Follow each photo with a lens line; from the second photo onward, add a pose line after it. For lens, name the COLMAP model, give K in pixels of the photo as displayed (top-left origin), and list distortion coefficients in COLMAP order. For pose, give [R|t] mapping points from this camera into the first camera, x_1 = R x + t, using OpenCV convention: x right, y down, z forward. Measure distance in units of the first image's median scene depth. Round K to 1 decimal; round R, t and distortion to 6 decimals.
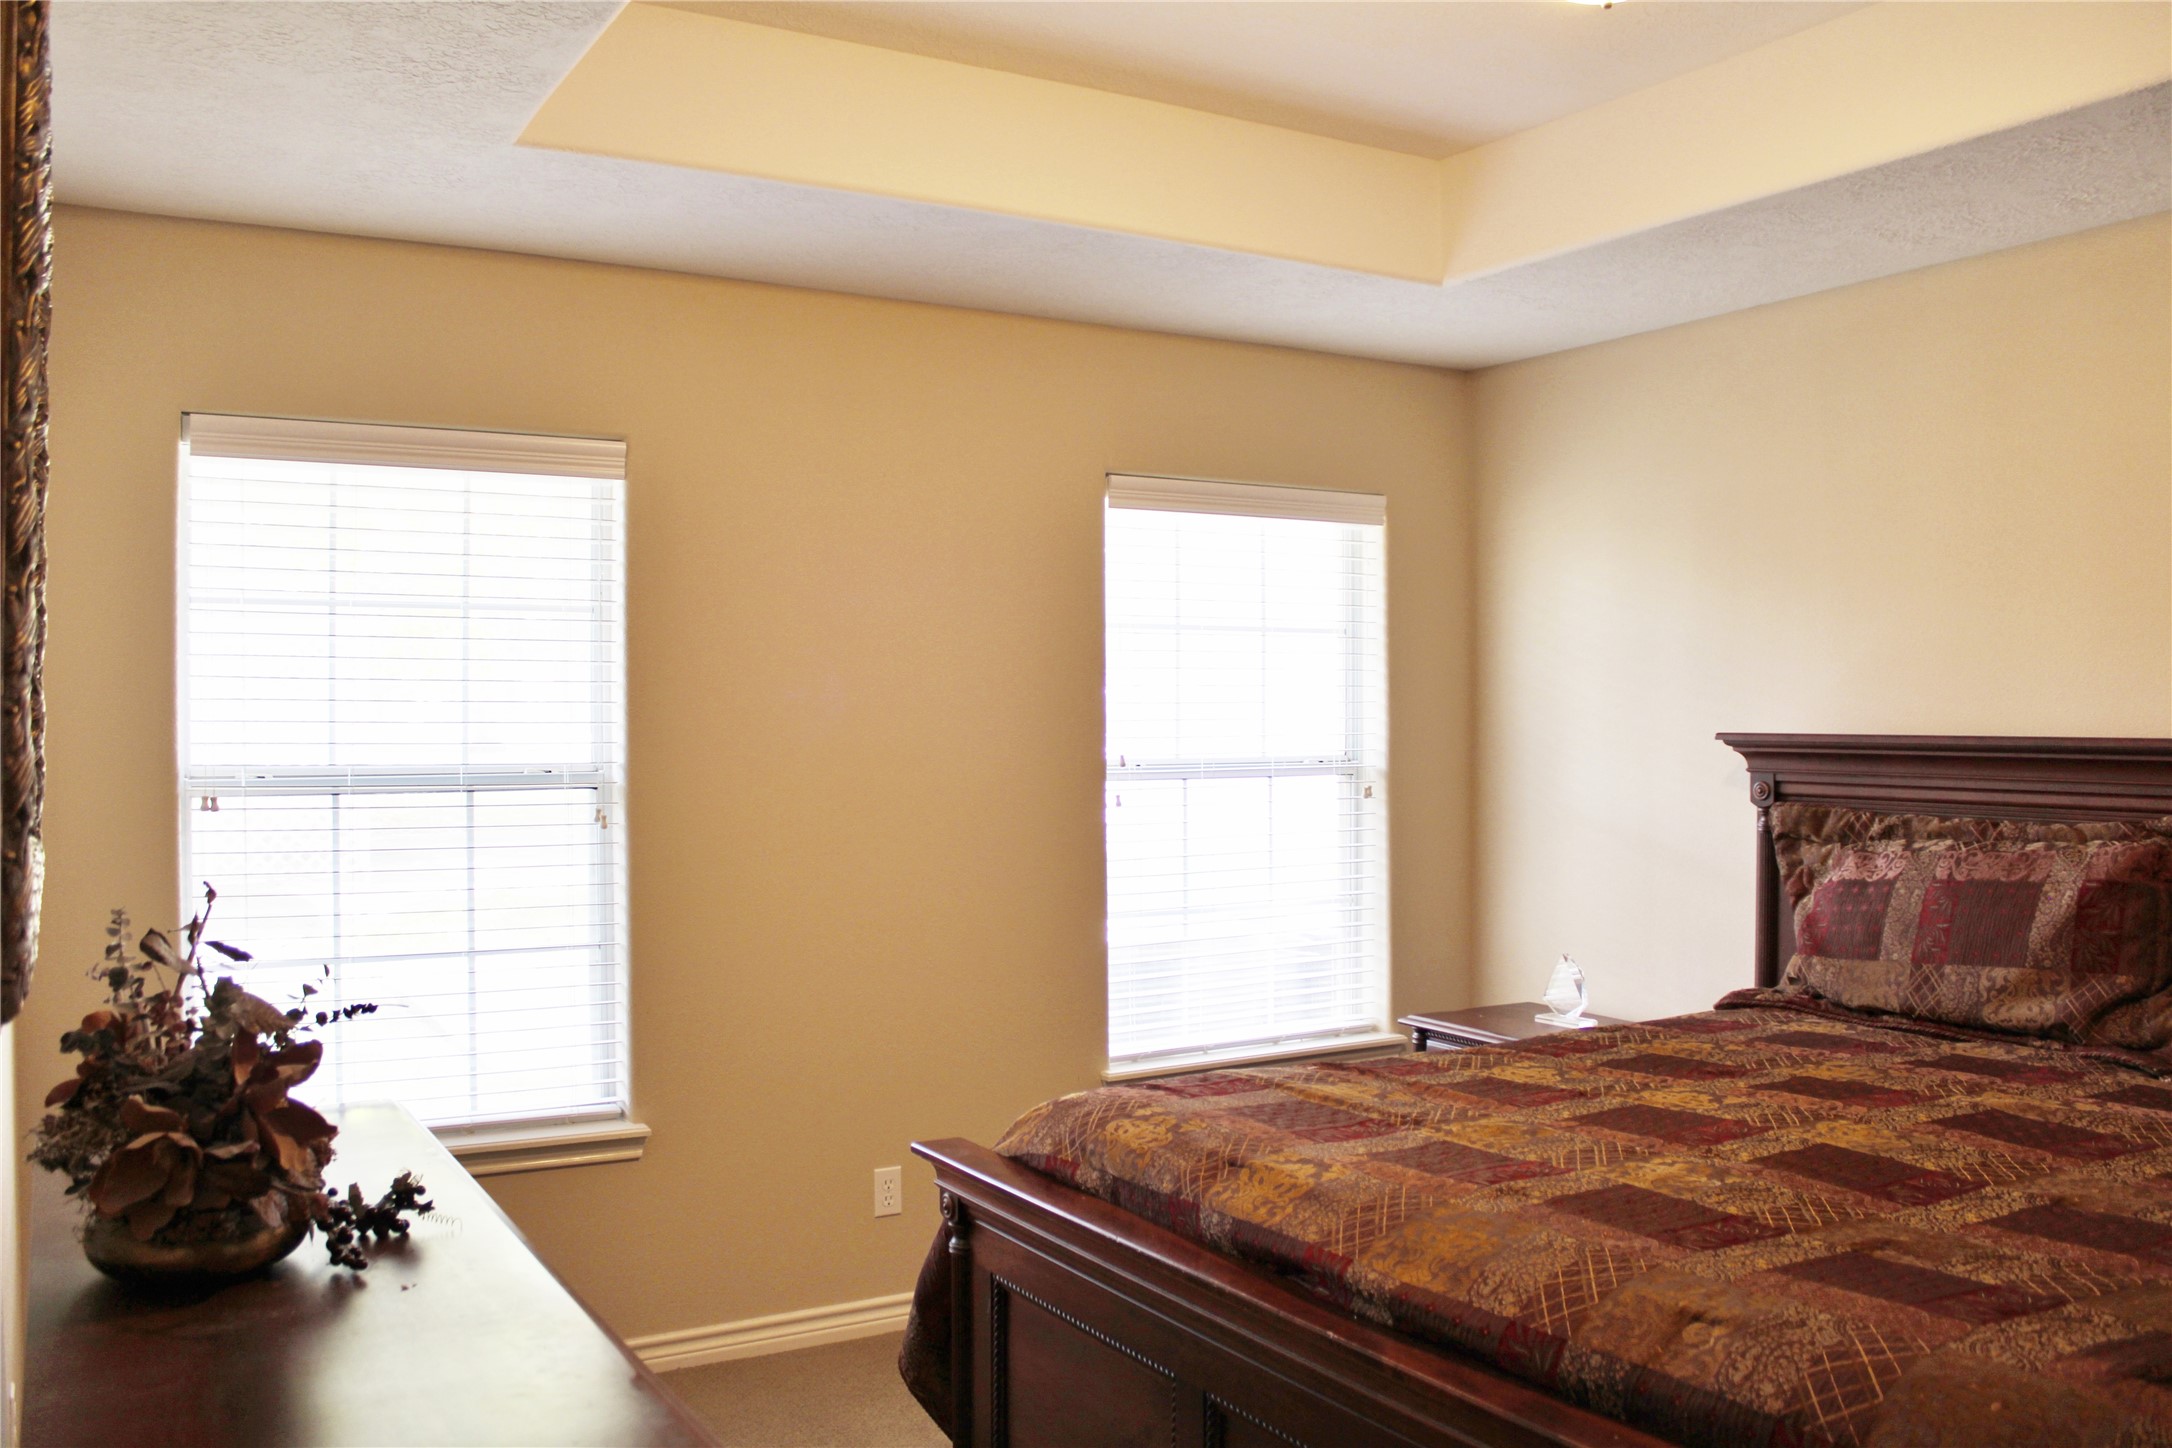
lens RADIAL K [[1817.9, 0, 1089.9], [0, 1817.9, 706.3], [0, 0, 1]] dist [-0.150607, 0.106674]
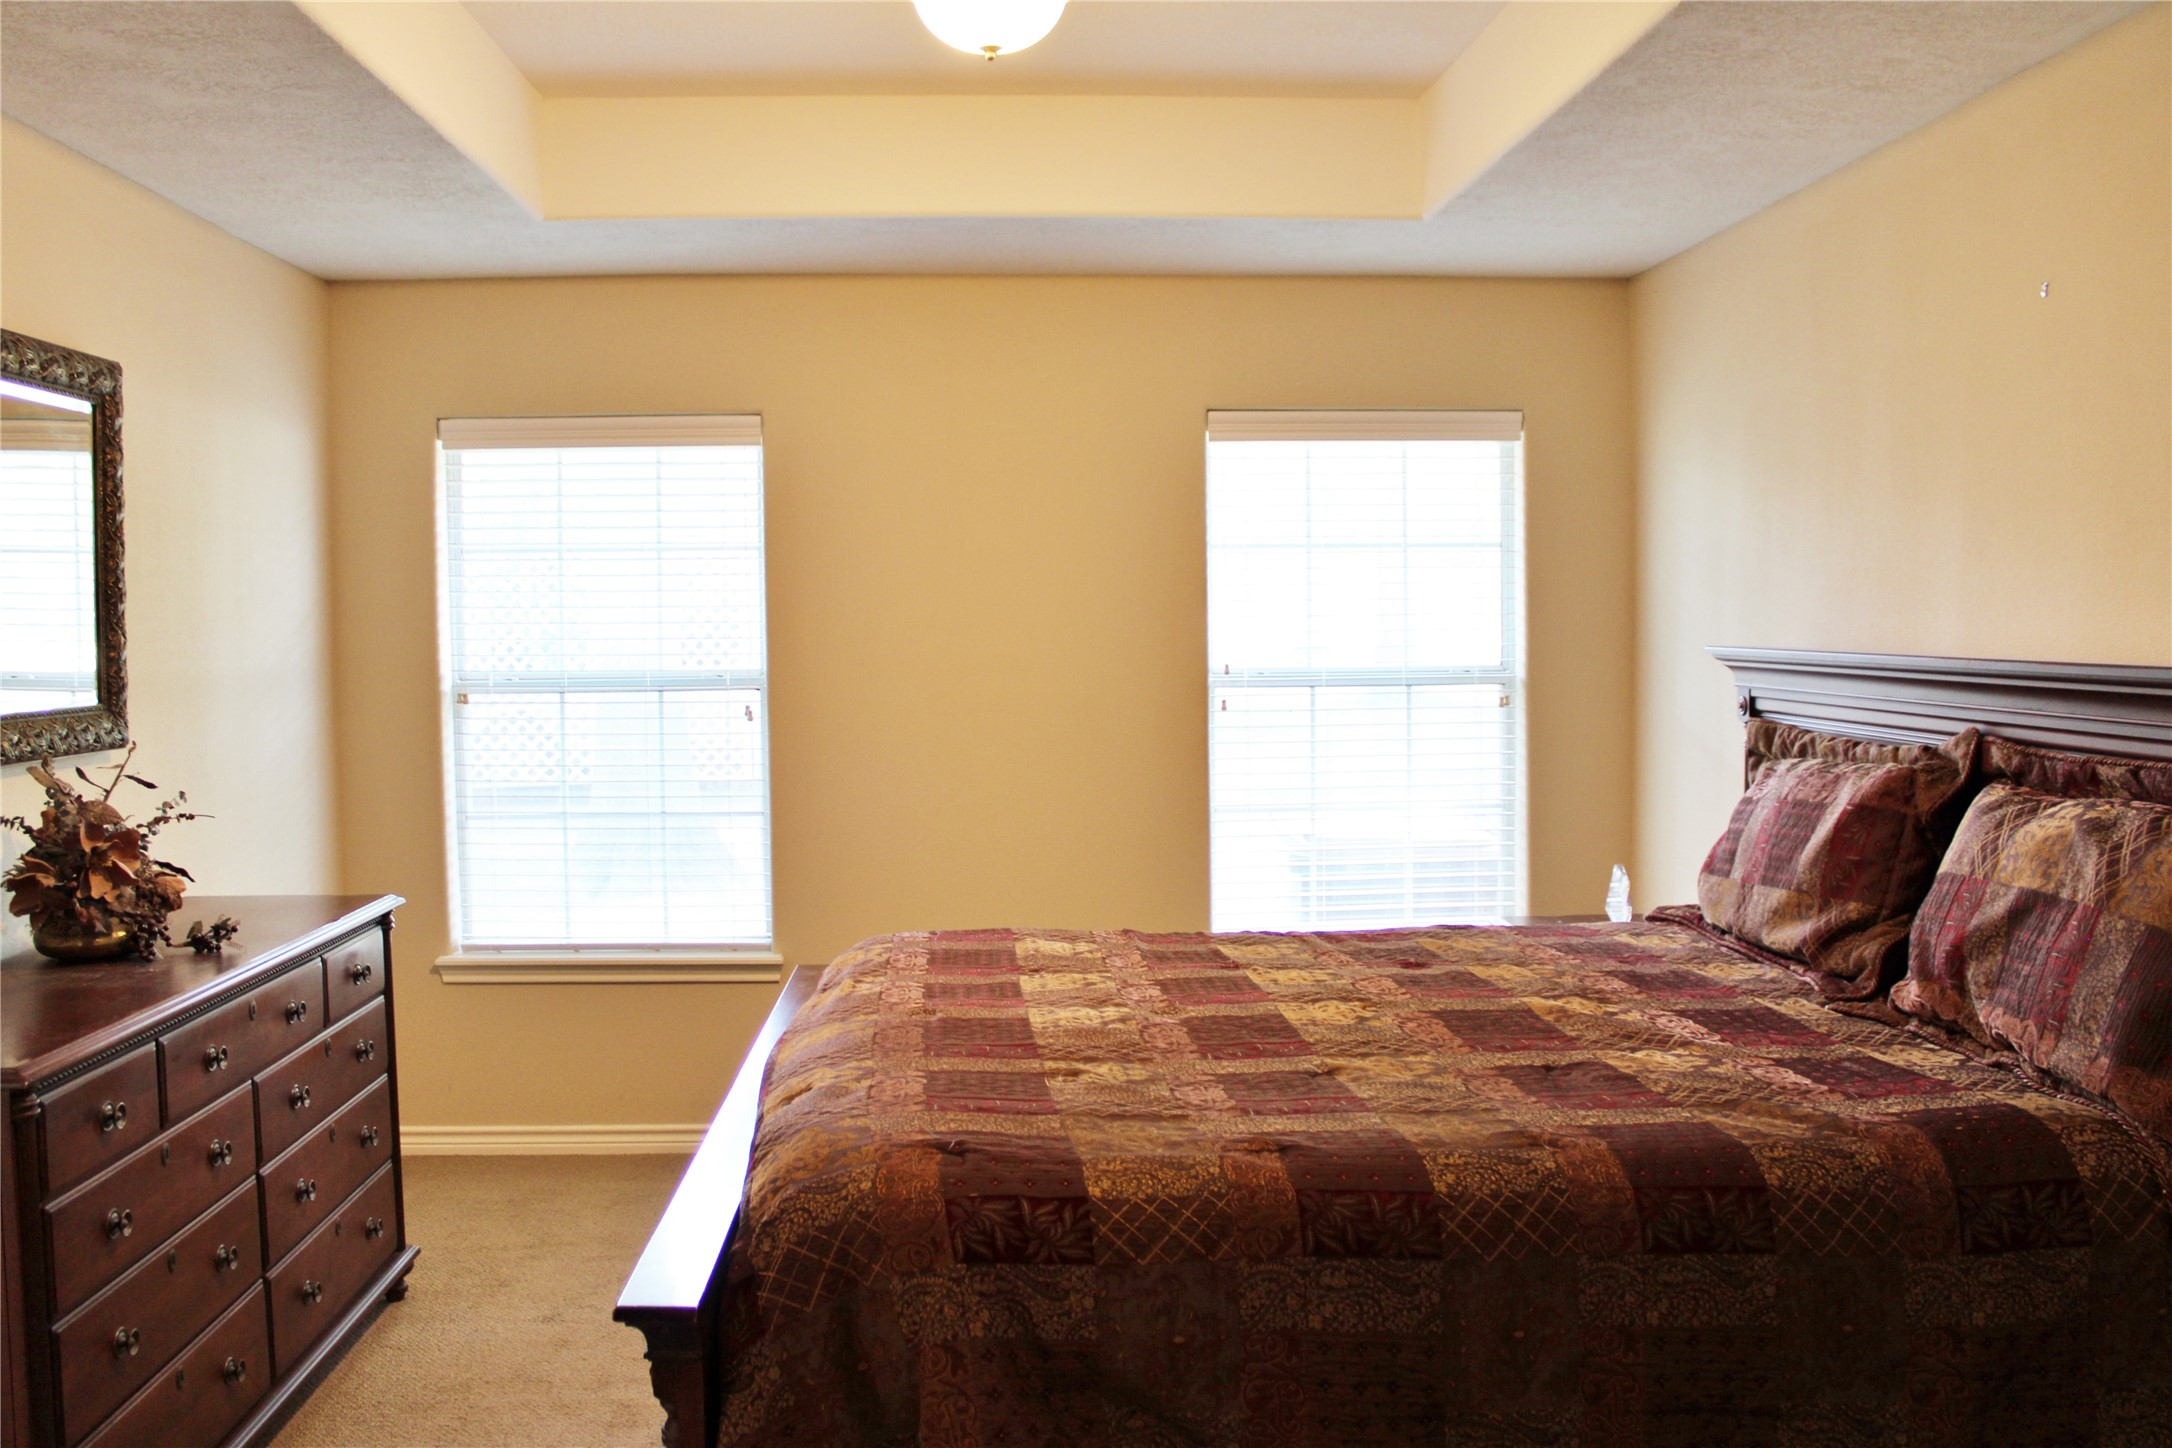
lens RADIAL K [[1817.9, 0, 1067.0], [0, 1817.9, 731.9], [0, 0, 1]] dist [-0.150607, 0.106674]
pose [[0.892478, 0.020928, -0.450605, 0.510631], [0.008236, 0.998001, 0.062664, -0.003172], [0.451016, -0.059637, 0.890521, -0.047006]]
